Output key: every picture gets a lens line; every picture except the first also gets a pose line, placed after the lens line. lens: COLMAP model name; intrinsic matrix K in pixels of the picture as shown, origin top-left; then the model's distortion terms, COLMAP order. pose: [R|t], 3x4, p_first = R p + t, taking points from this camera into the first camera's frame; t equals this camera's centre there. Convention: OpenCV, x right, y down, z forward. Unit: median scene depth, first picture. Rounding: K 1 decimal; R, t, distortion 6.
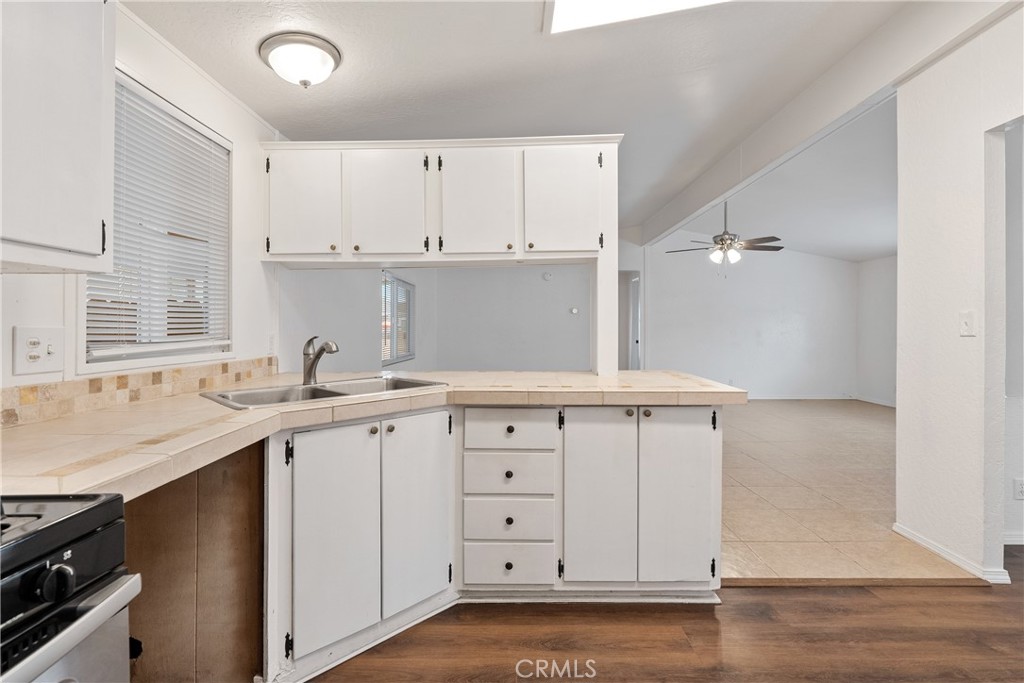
lens RADIAL K [[465.1, 0, 510.3], [0, 465.1, 330.7], [0, 0, 1]] dist [-0.001736, 0.000100]
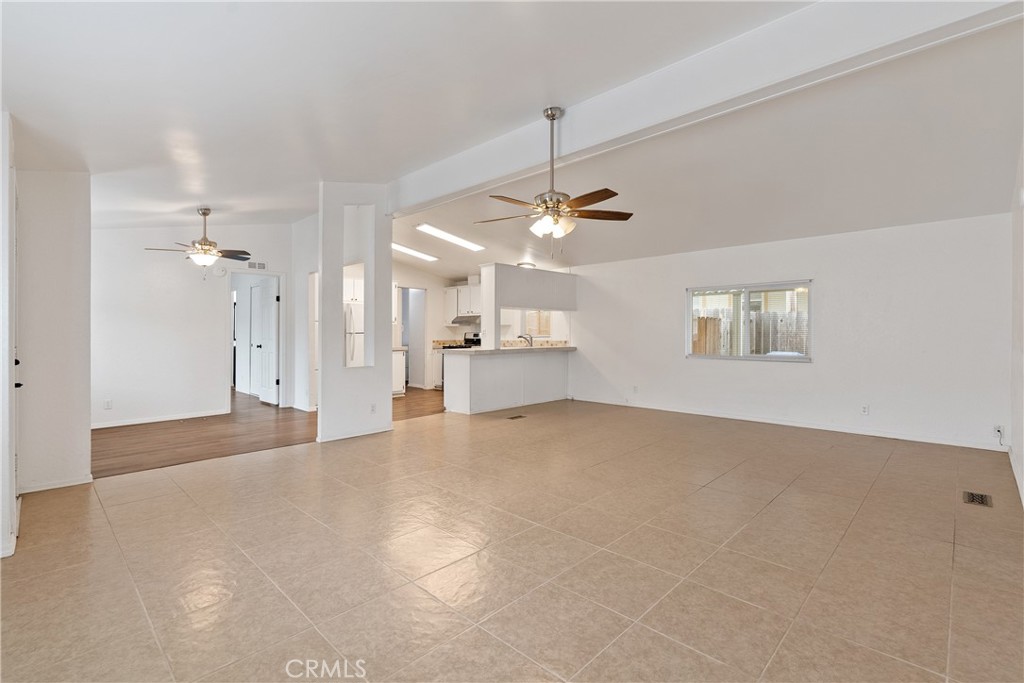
lens RADIAL K [[470.4, 0, 511.1], [0, 470.4, 335.0], [0, 0, 1]] dist [-0.007103, 0.001340]
pose [[-0.693605, 0.007025, -0.720322, 3.035107], [0.005330, 0.999975, 0.004620, 0.002598], [0.720336, -0.000636, -0.693625, 4.353468]]
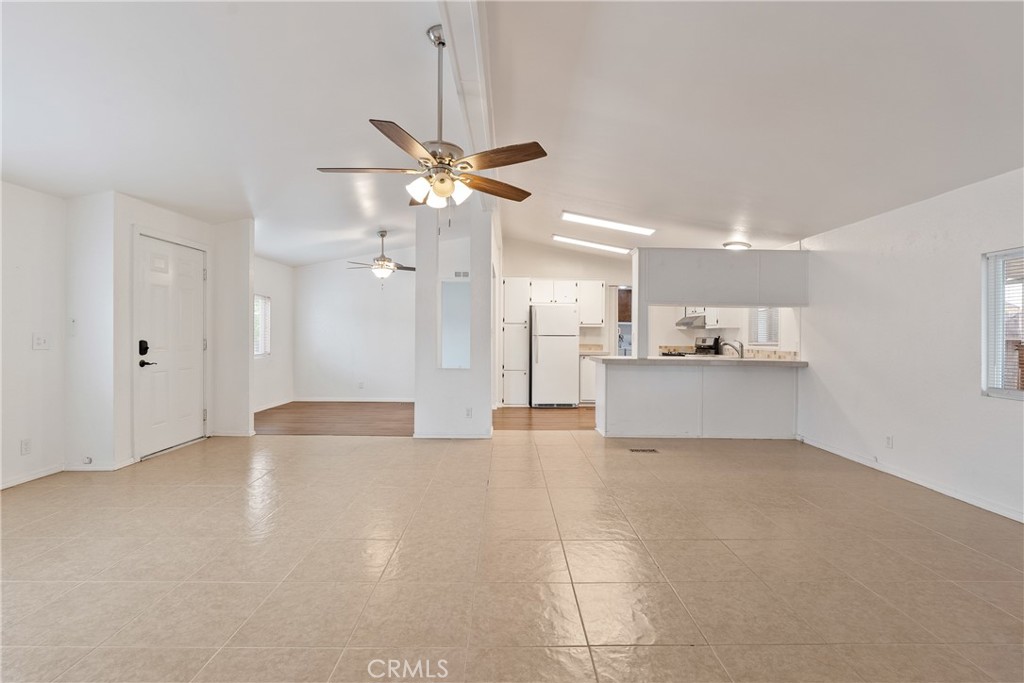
lens RADIAL K [[470.4, 0, 511.1], [0, 470.4, 335.0], [0, 0, 1]] dist [-0.007103, 0.001340]
pose [[-0.999708, -0.011726, -0.021116, 1.214650], [-0.011744, 0.999931, 0.000727, -0.006747], [0.021106, 0.000975, -0.999777, 4.564917]]
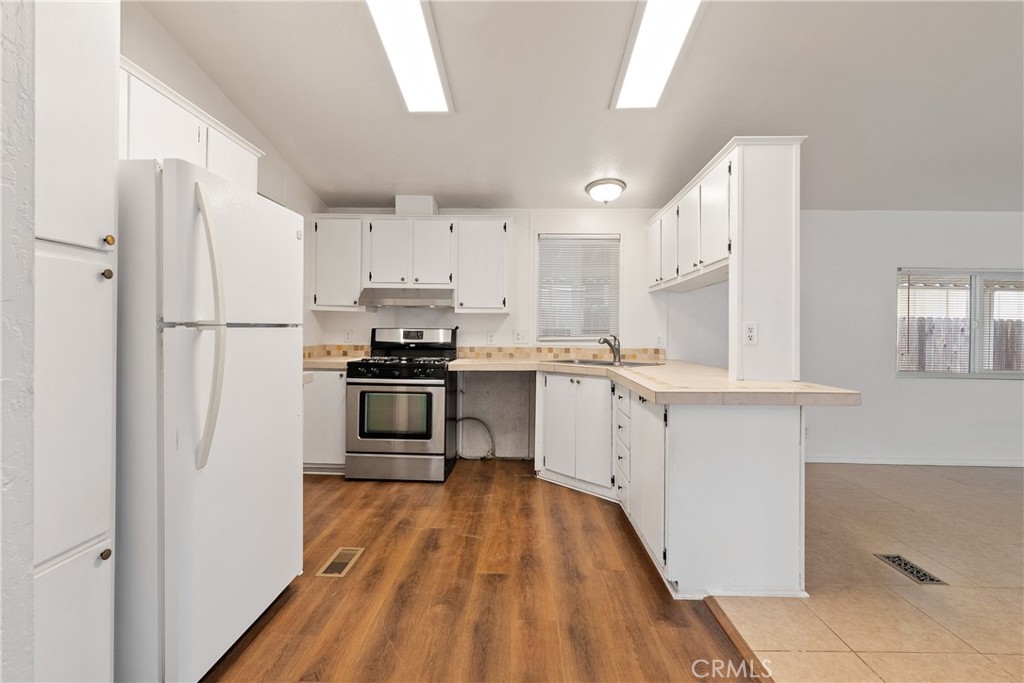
lens RADIAL K [[465.1, 0, 510.3], [0, 465.1, 330.7], [0, 0, 1]] dist [-0.001736, 0.000100]
pose [[-0.016601, 0.001993, -0.999860, 1.696316], [-0.014702, 0.999889, 0.002237, -0.004398], [0.999754, 0.014737, -0.016570, 0.739004]]
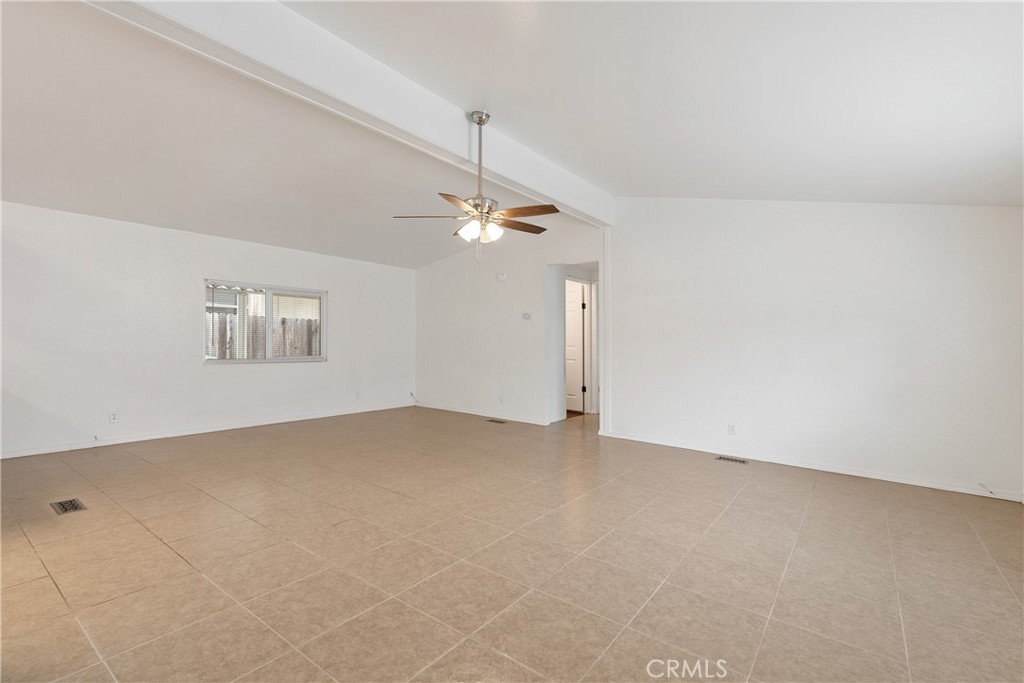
lens RADIAL K [[465.1, 0, 510.3], [0, 465.1, 330.7], [0, 0, 1]] dist [-0.001736, 0.000100]
pose [[0.798968, 0.007090, -0.601332, 2.751000], [-0.018655, 0.999741, -0.012998, -0.011985], [0.601084, 0.021602, 0.798894, 1.459111]]
